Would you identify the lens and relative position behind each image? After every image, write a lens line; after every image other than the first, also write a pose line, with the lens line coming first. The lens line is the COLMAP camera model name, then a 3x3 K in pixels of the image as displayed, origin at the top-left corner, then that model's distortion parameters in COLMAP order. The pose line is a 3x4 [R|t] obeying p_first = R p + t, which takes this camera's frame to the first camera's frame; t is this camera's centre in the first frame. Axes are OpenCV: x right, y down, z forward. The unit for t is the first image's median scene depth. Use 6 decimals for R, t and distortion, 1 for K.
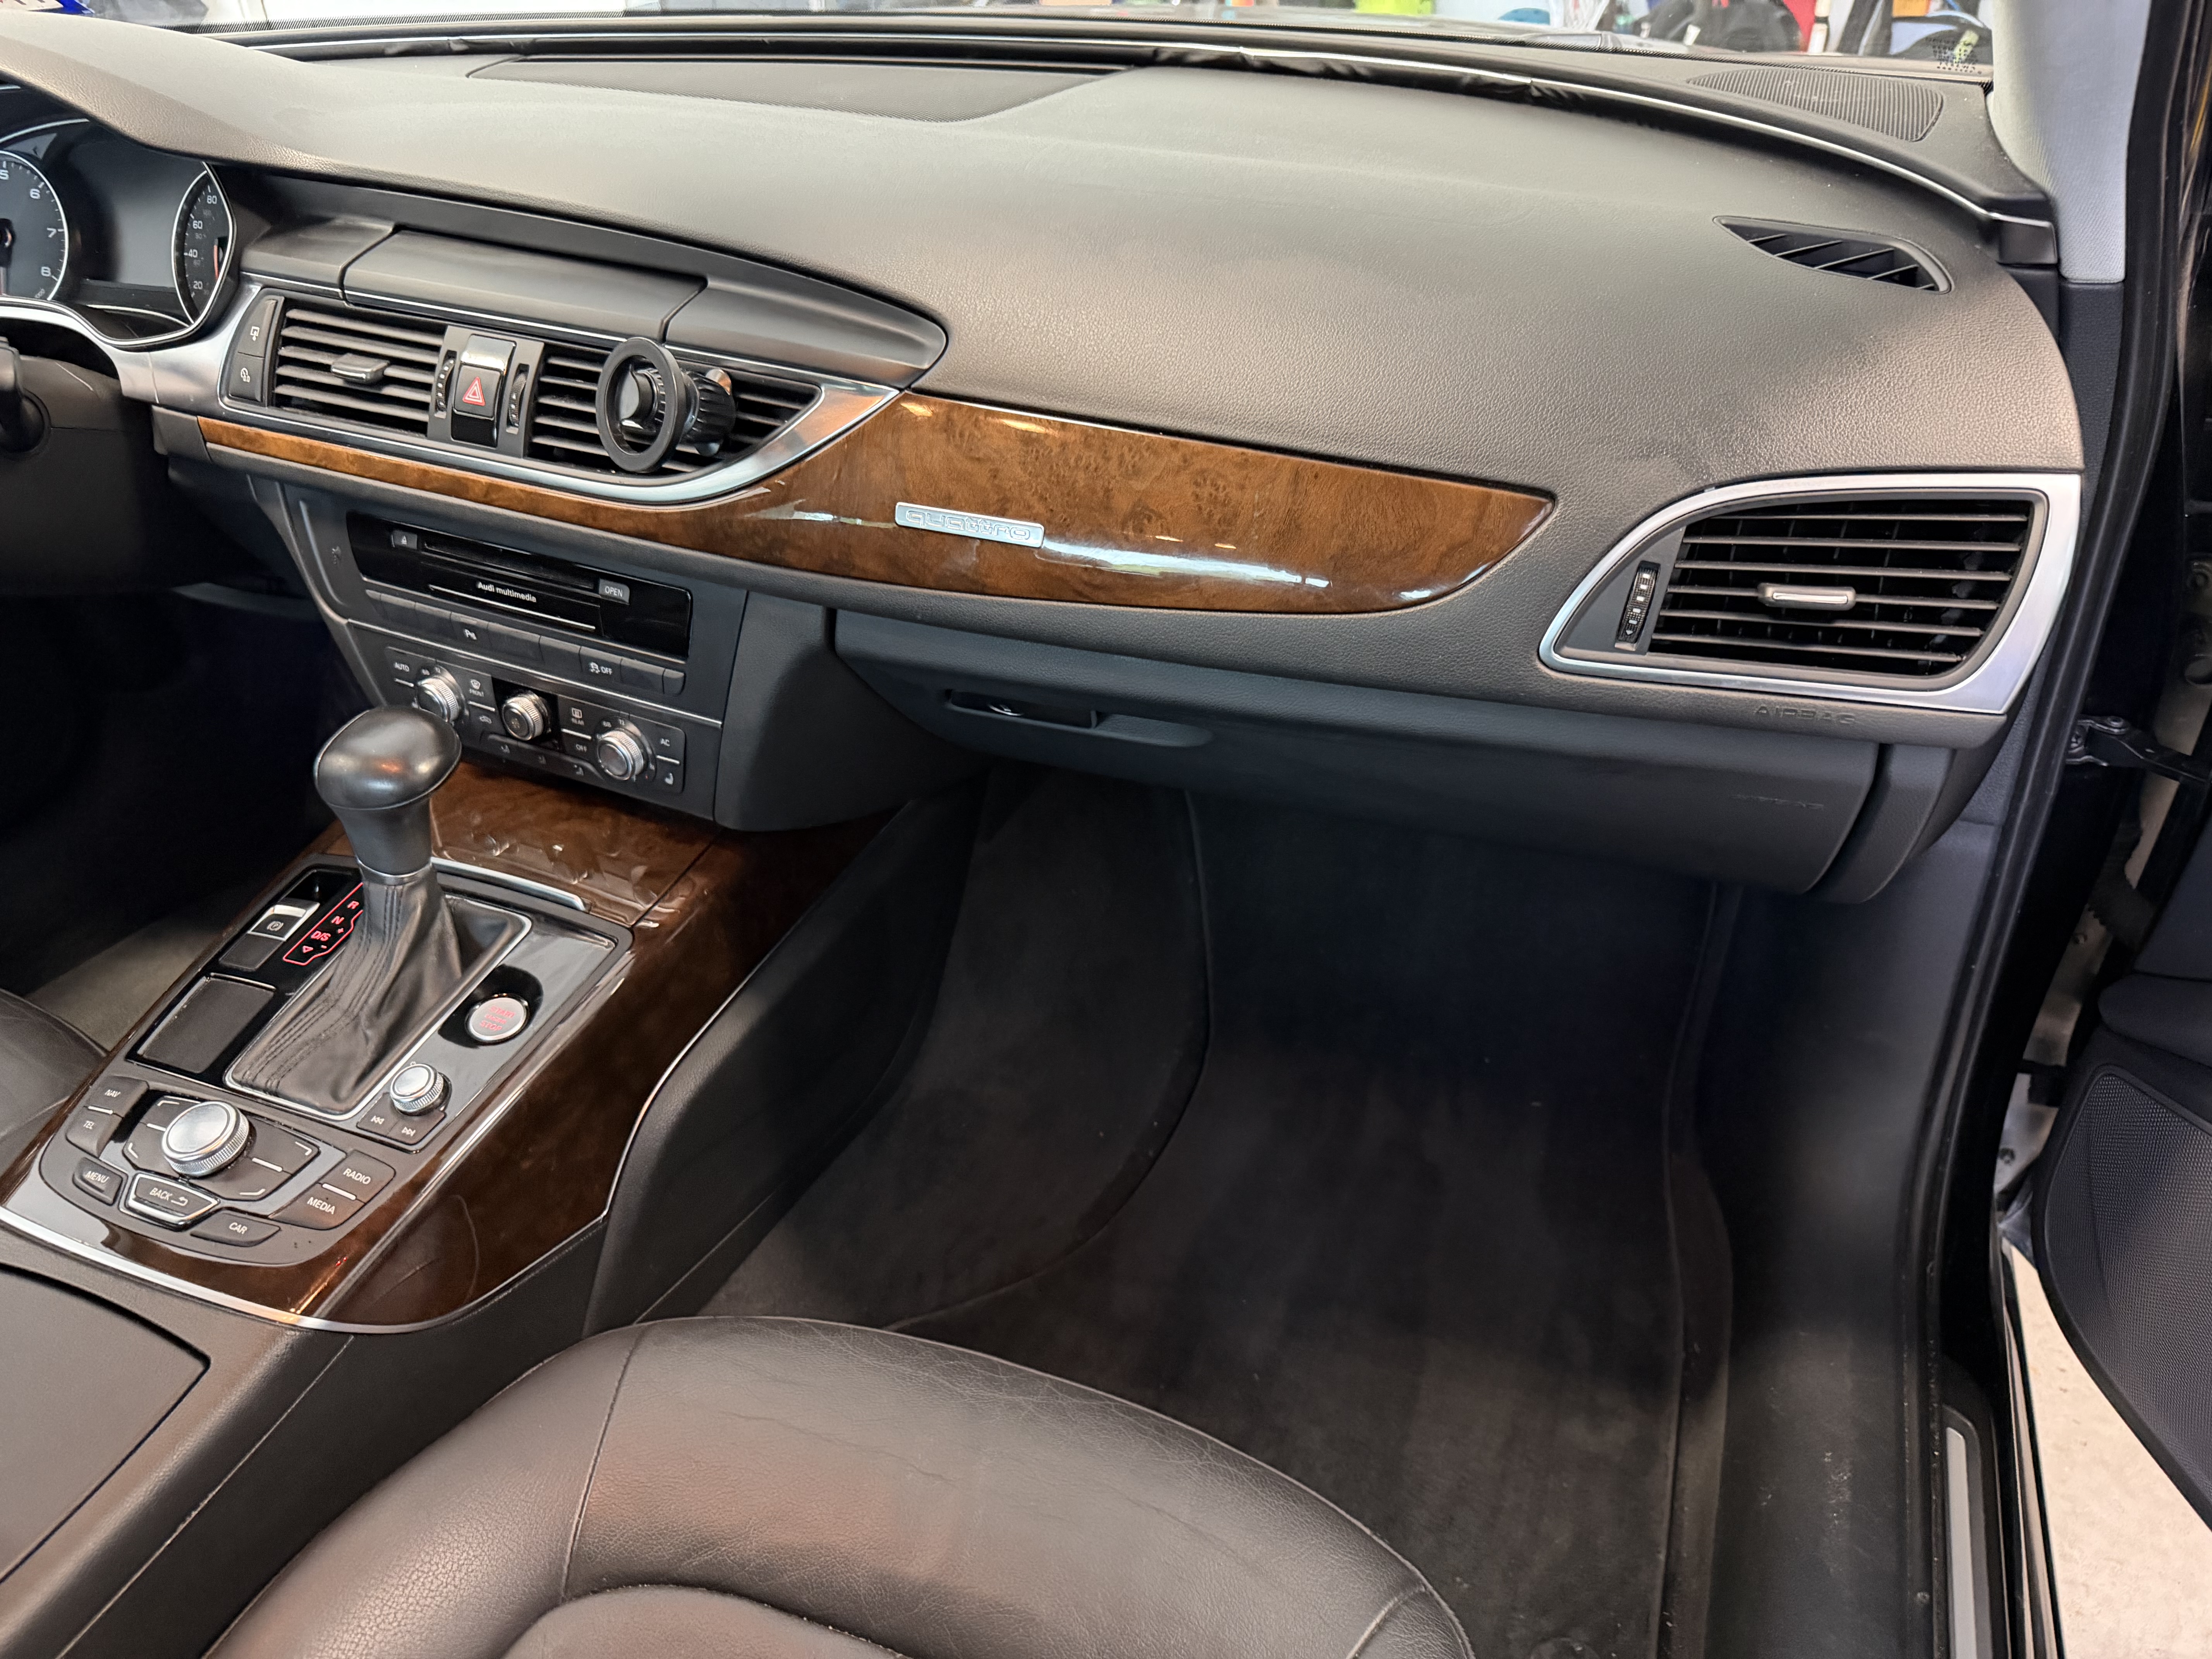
lens RADIAL K [[1579.1, 0, 1133.1], [0, 1579.1, 850.5], [0, 0, 1]] dist [0.069733, -0.155660]
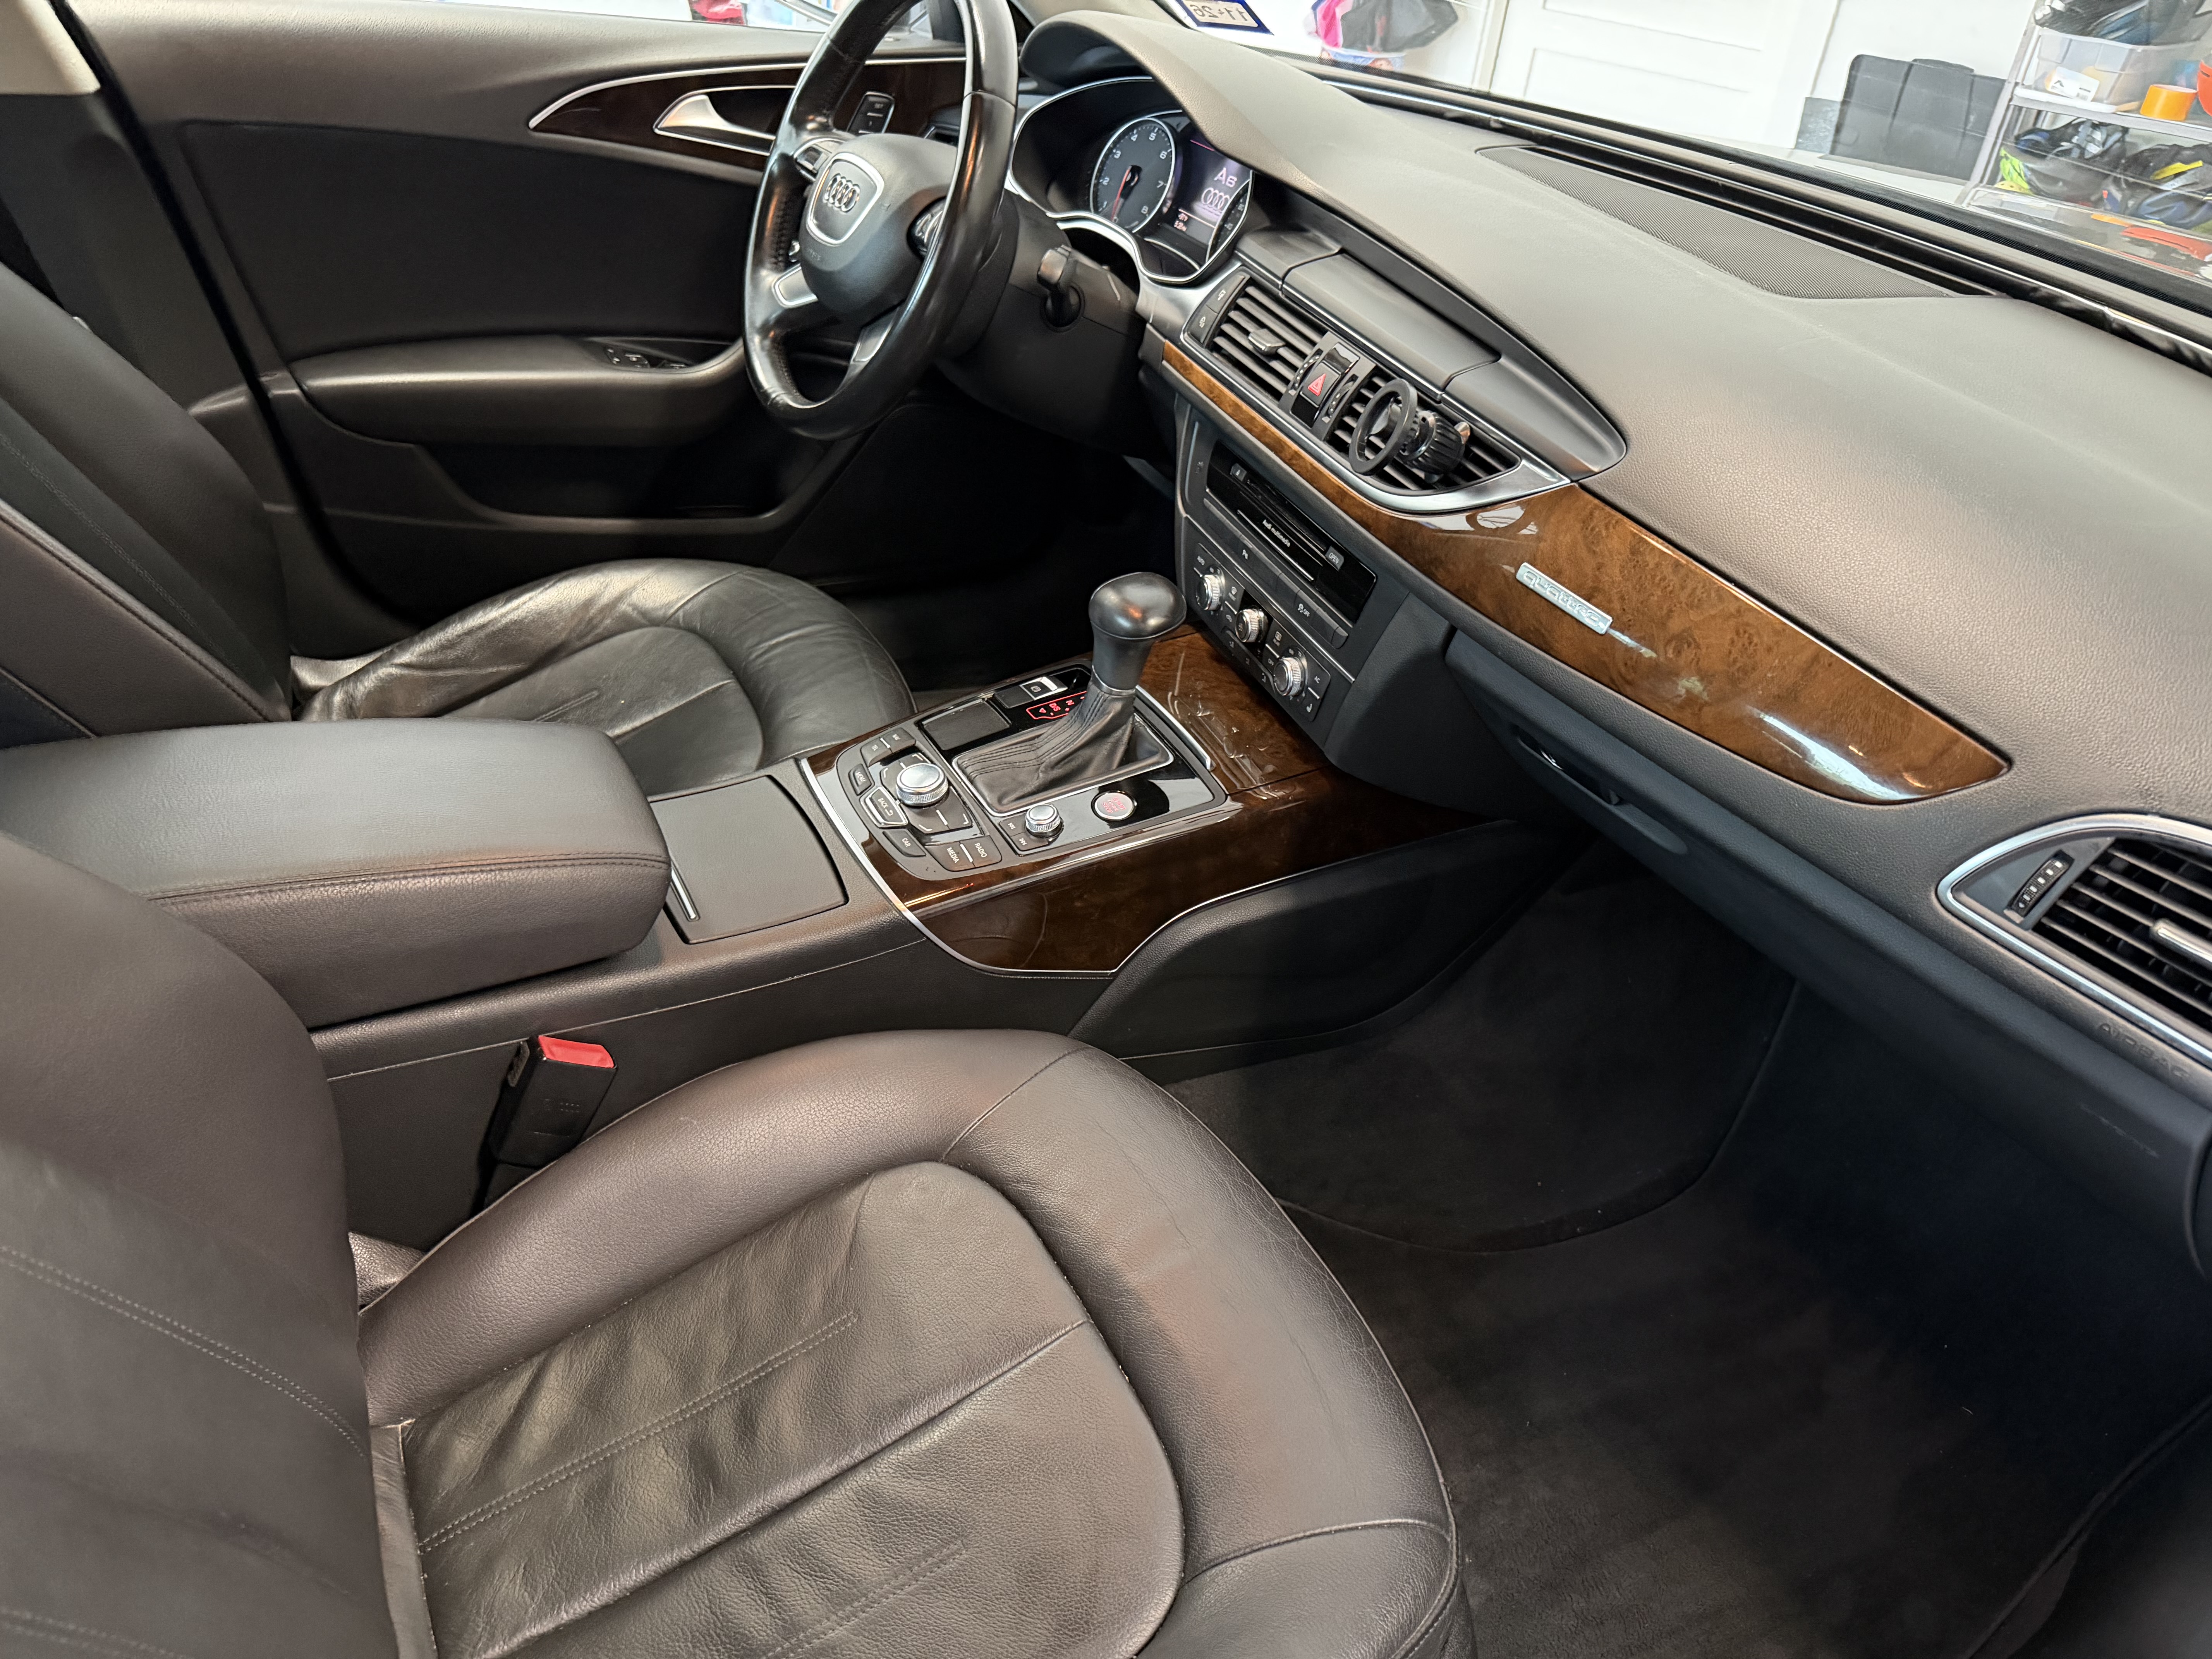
lens RADIAL K [[1531.7, 0, 1103.8], [0, 1531.7, 940.2], [0, 0, 1]] dist [-0.004260, -0.006466]
pose [[0.748627, 0.470670, -0.466934, 0.266876], [-0.454961, 0.876993, 0.154580, 0.004794], [0.482254, 0.096714, 0.870677, -0.158054]]
